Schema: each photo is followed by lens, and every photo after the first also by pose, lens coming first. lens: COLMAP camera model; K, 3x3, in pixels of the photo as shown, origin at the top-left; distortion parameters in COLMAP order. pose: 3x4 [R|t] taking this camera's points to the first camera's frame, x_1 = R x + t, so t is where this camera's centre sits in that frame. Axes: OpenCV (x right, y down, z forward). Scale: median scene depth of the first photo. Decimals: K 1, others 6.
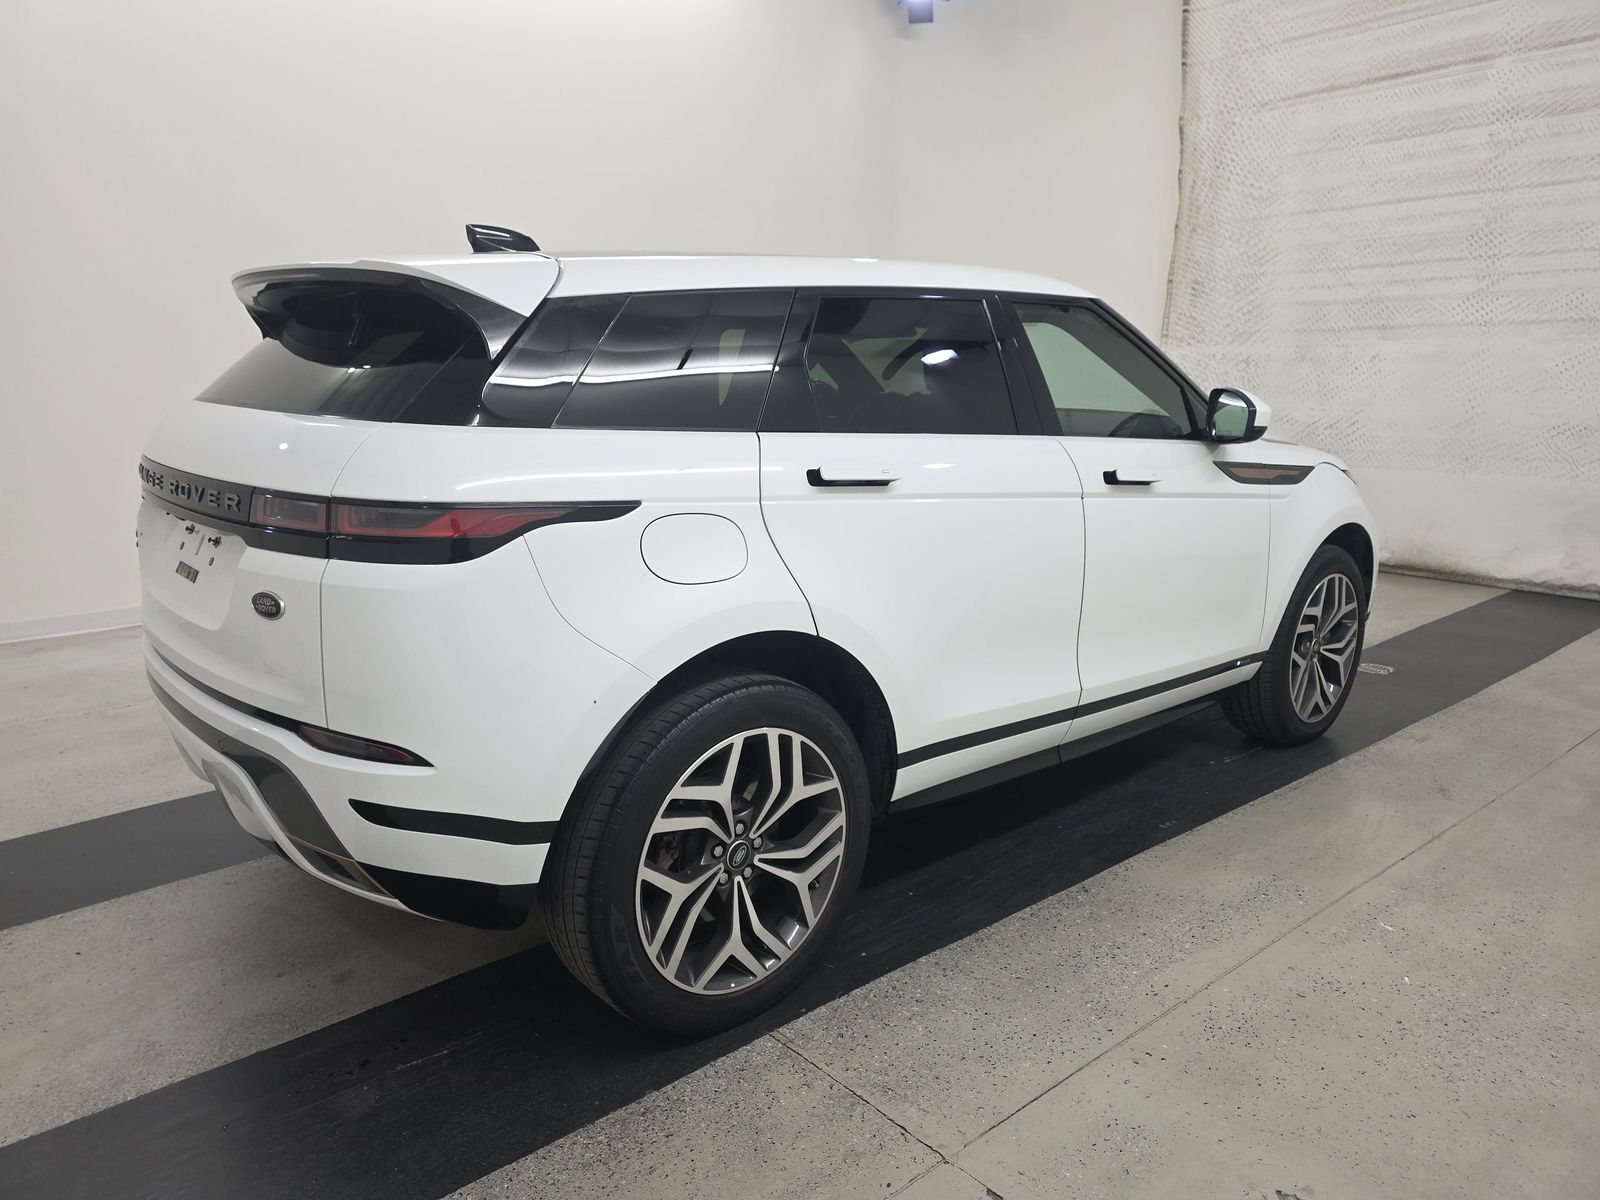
lens RADIAL K [[1047.7, 0, 789.1], [0, 1047.7, 601.1], [0, 0, 1]] dist [0.036739, -0.029534]
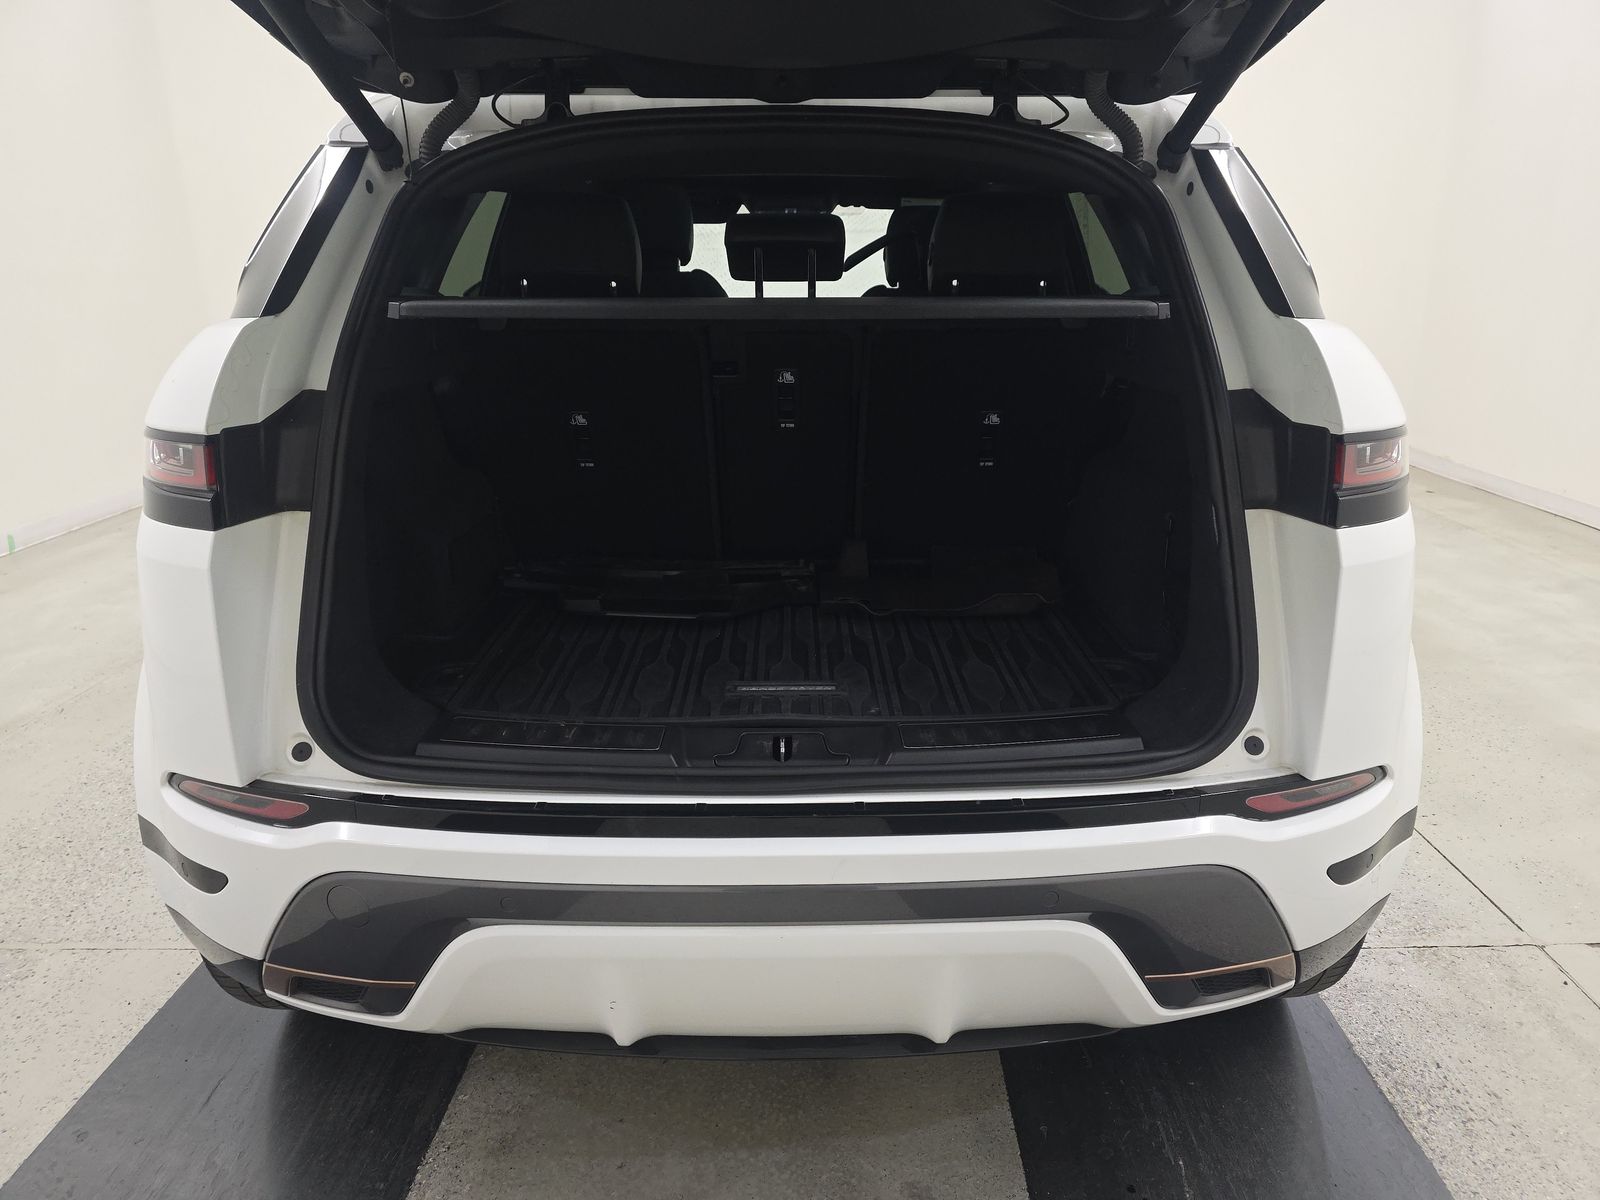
lens RADIAL K [[1047.7, 0, 805.3], [0, 1047.7, 598.0], [0, 0, 1]] dist [0.036739, -0.029534]
pose [[0.661236, -0.227450, 0.714866, -0.289996], [0.171060, 0.973539, 0.151526, -0.039892], [-0.730415, 0.022091, 0.682647, 0.202404]]
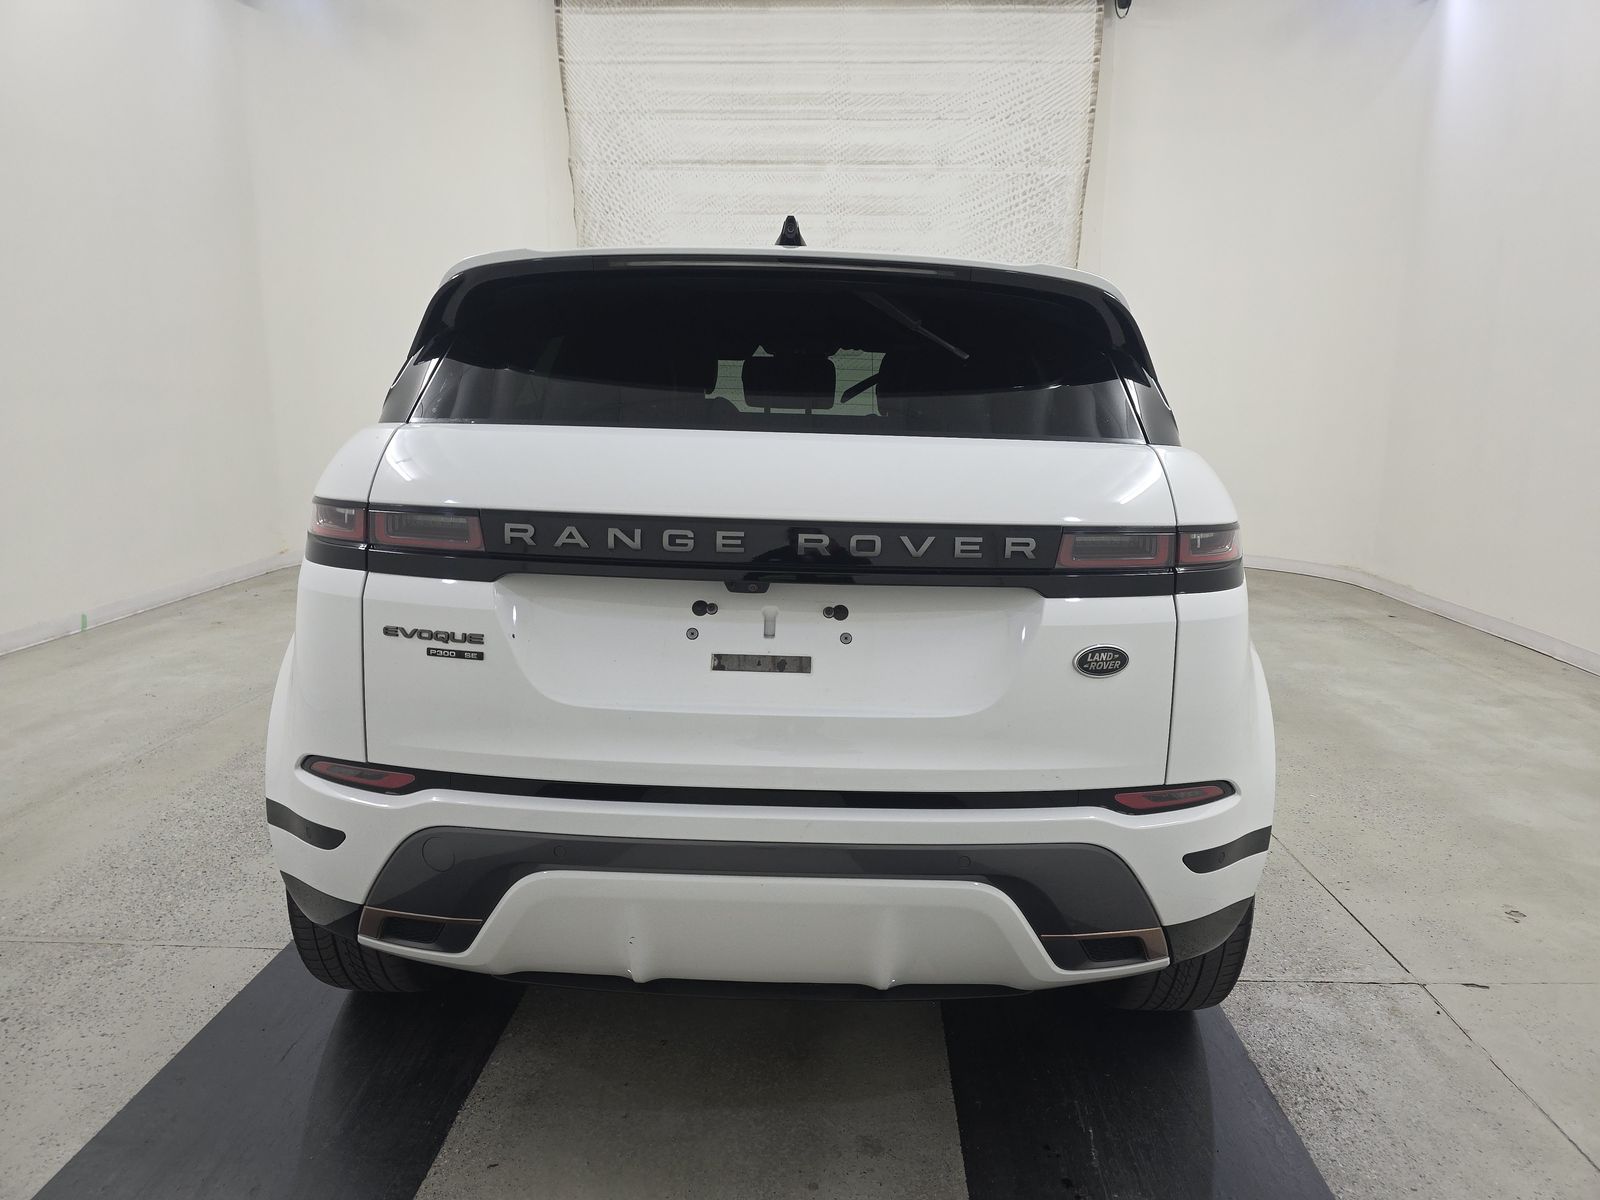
lens RADIAL K [[1047.7, 0, 801.9], [0, 1047.7, 590.1], [0, 0, 1]] dist [0.036739, -0.029534]
pose [[0.676237, -0.118559, 0.727081, -0.334471], [0.141679, 0.989471, 0.029572, -0.029899], [-0.722932, 0.083014, 0.685914, 0.155899]]
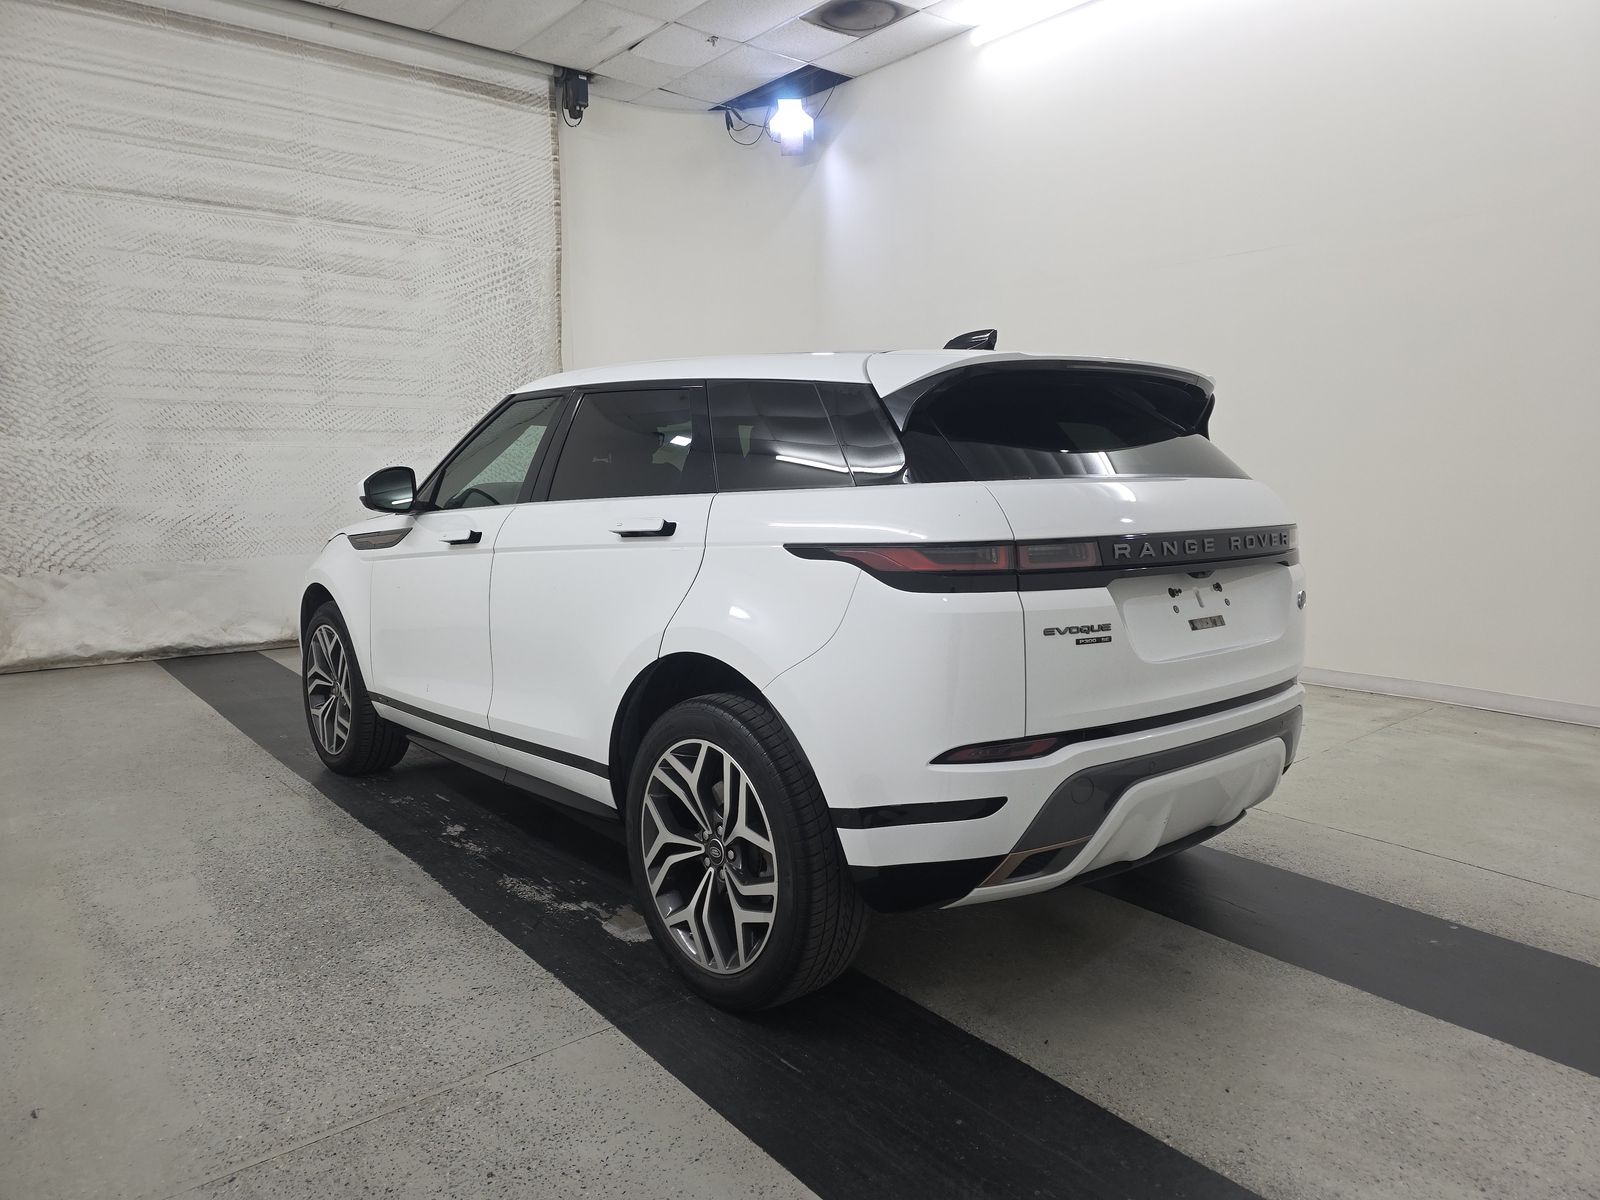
lens RADIAL K [[1047.7, 0, 796.6], [0, 1047.7, 604.6], [0, 0, 1]] dist [0.036739, -0.029534]
pose [[0.026134, -0.125759, 0.991716, -0.534515], [0.220010, 0.968454, 0.117012, -0.086740], [-0.975147, 0.215130, 0.052978, 0.431124]]
